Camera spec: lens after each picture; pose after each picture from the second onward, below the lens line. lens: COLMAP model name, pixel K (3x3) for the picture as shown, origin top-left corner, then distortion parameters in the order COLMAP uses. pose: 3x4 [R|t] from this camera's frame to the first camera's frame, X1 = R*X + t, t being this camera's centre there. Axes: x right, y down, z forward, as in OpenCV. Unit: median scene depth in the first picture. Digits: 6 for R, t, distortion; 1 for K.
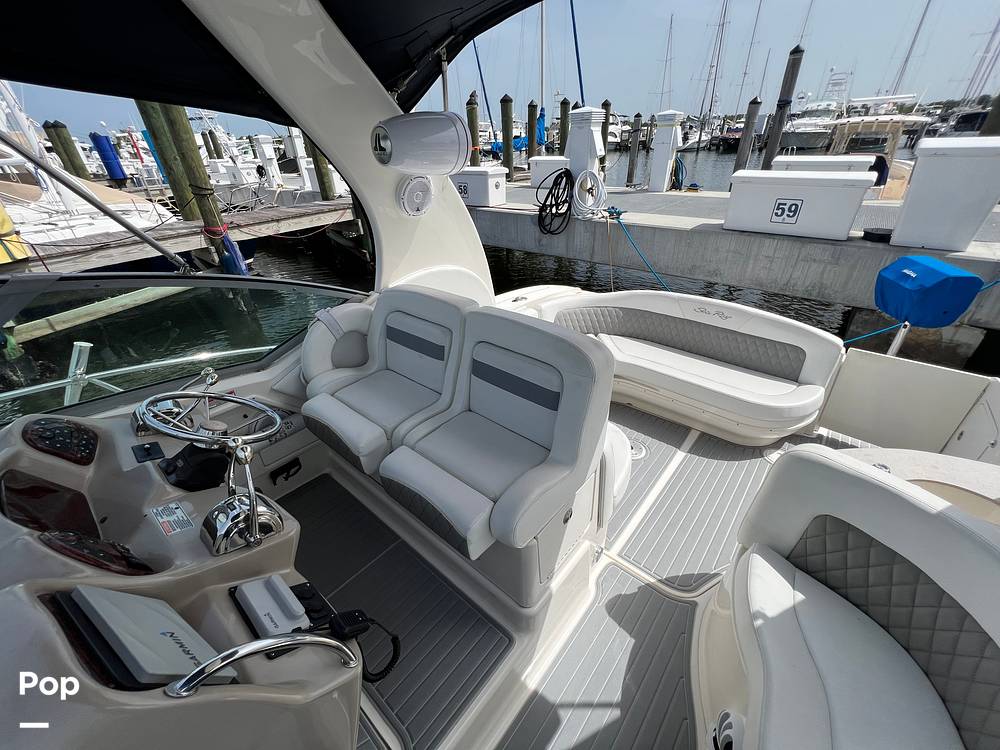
lens RADIAL K [[403.7, 0, 494.9], [0, 403.7, 380.6], [0, 0, 1]] dist [-0.000885, -0.000029]
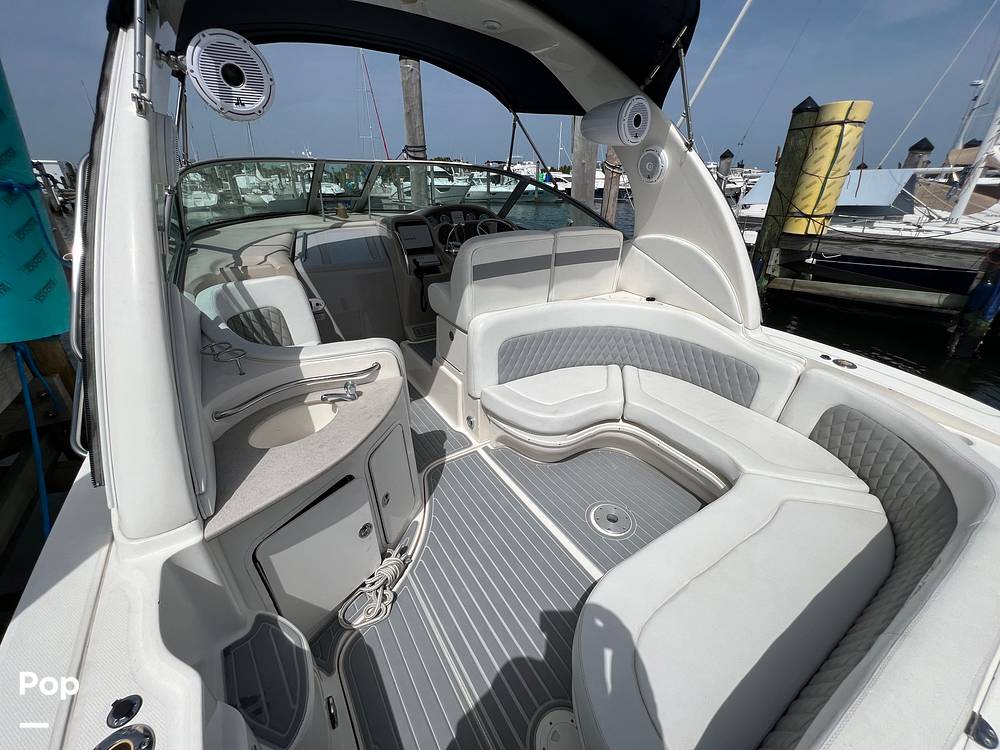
lens RADIAL K [[396.0, 0, 494.4], [0, 396.0, 395.2], [0, 0, 1]] dist [-0.000172, 0.000021]
pose [[-0.274099, 0.497100, -0.823263, 0.312021], [-0.495424, 0.660730, 0.563907, -0.105613], [0.824272, 0.562430, 0.065170, 0.221009]]
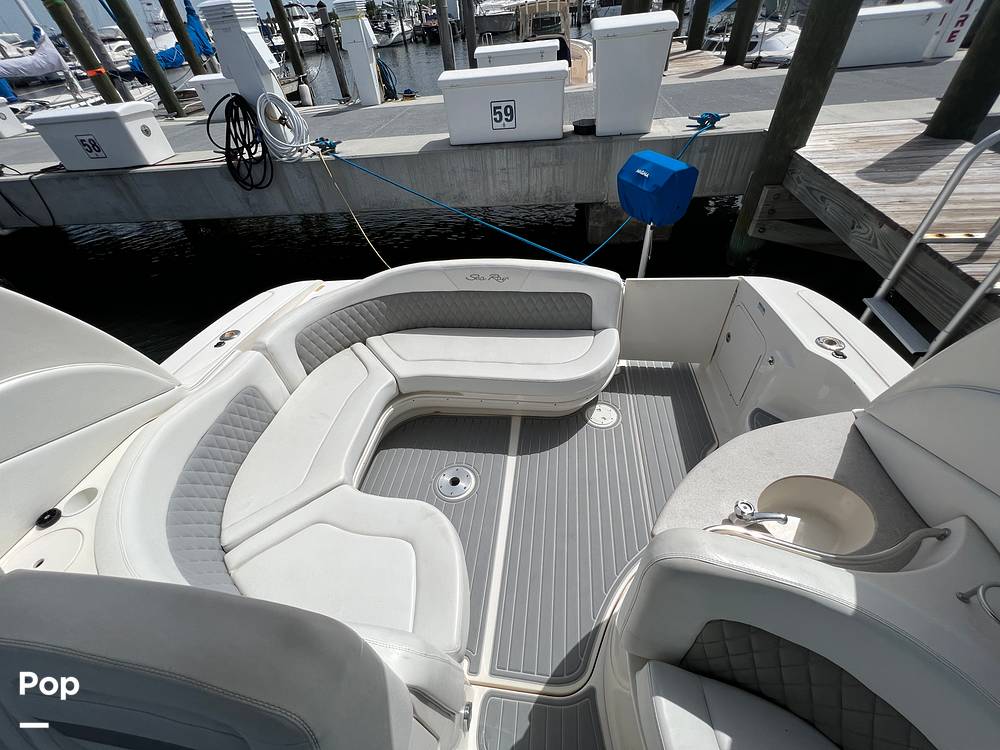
lens RADIAL K [[403.7, 0, 494.9], [0, 403.7, 380.6], [0, 0, 1]] dist [-0.000885, -0.000029]
pose [[0.835414, -0.399287, 0.377695, 0.085814], [0.329887, 0.913917, 0.236496, -0.068331], [-0.439611, -0.072976, 0.895219, 0.102147]]
